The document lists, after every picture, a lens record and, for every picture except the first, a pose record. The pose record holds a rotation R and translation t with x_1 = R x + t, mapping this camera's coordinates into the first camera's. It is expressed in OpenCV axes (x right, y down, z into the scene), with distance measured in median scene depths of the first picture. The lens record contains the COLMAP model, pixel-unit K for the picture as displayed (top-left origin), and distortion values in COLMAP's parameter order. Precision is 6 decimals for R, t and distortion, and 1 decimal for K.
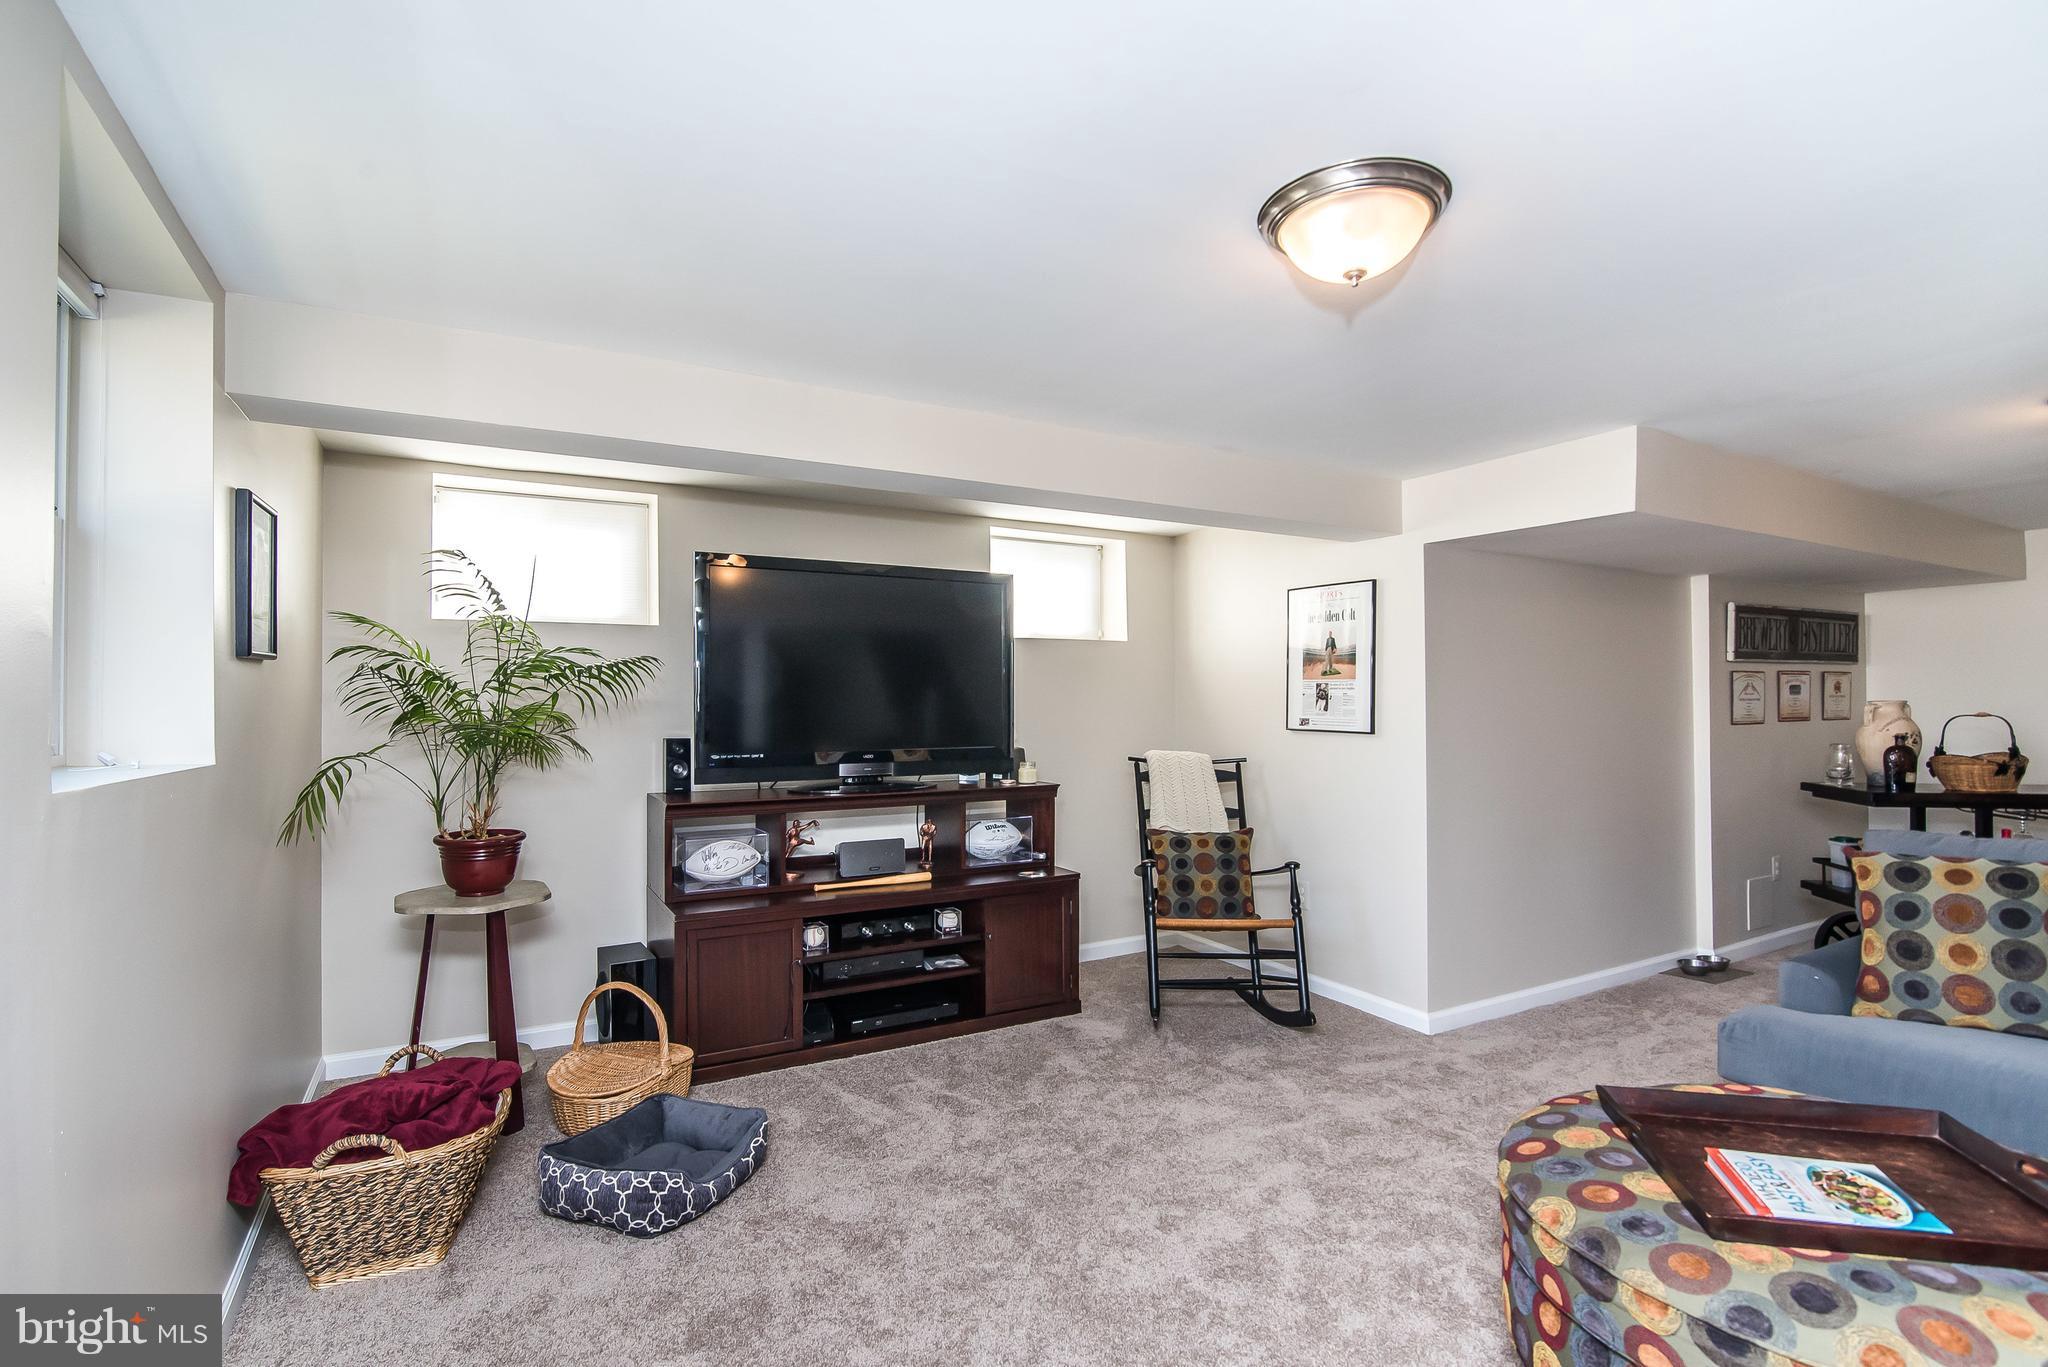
lens RADIAL K [[942.1, 0, 1010.1], [0, 942.1, 698.1], [0, 0, 1]] dist [-0.021184, 0.000907]
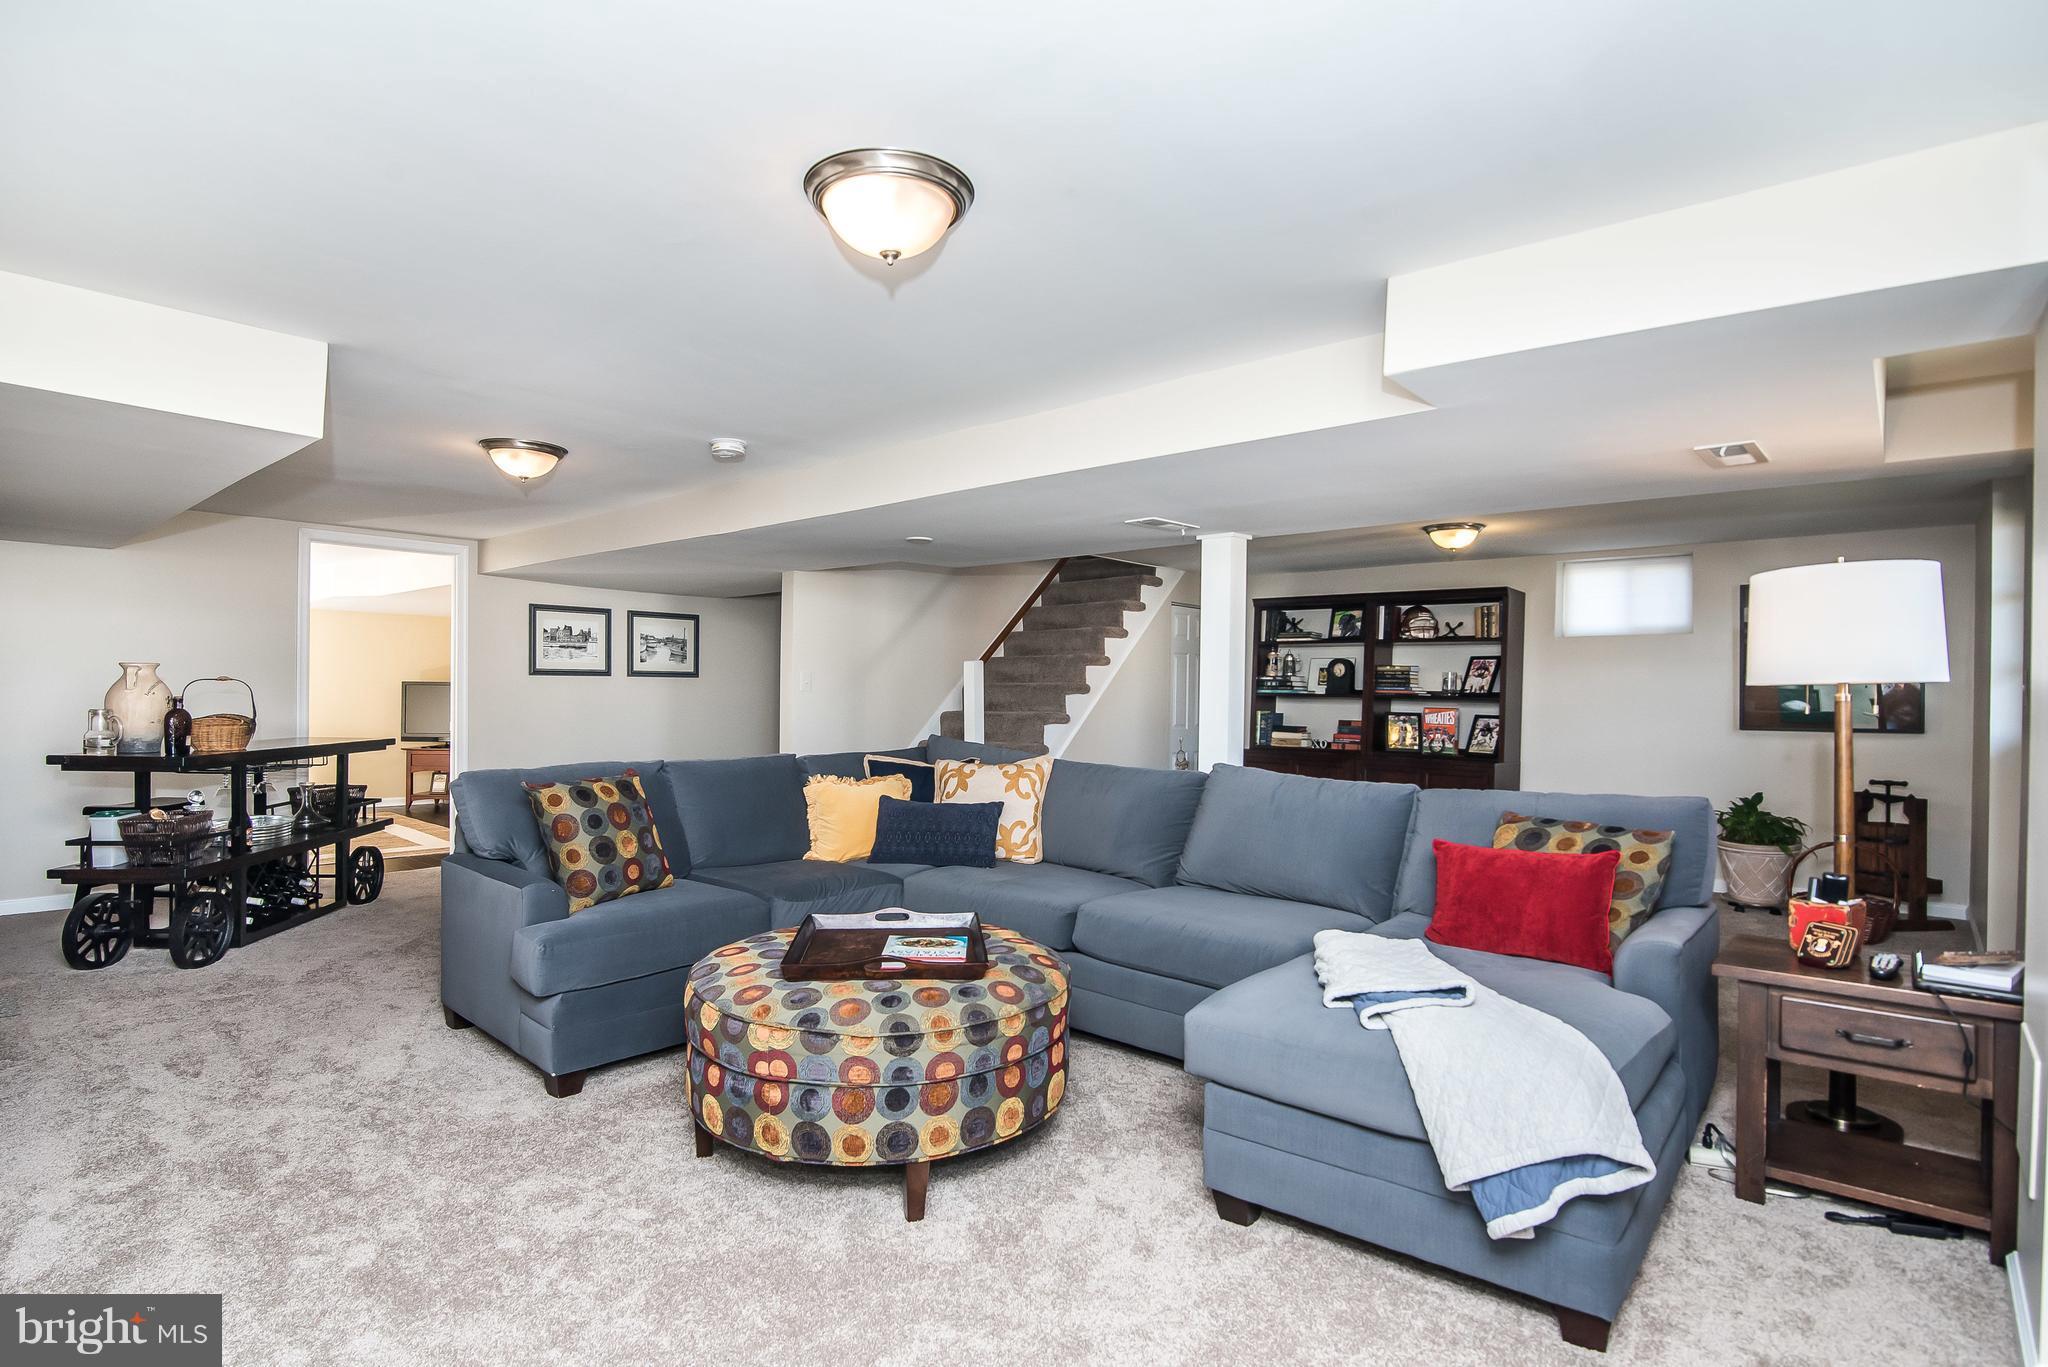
lens RADIAL K [[942.1, 0, 1010.1], [0, 942.1, 698.1], [0, 0, 1]] dist [-0.021184, 0.000907]
pose [[-0.325584, -0.004775, 0.945501, -0.523158], [-0.019426, 0.999810, -0.001640, 0.047343], [-0.945314, -0.018901, -0.325615, 0.929847]]
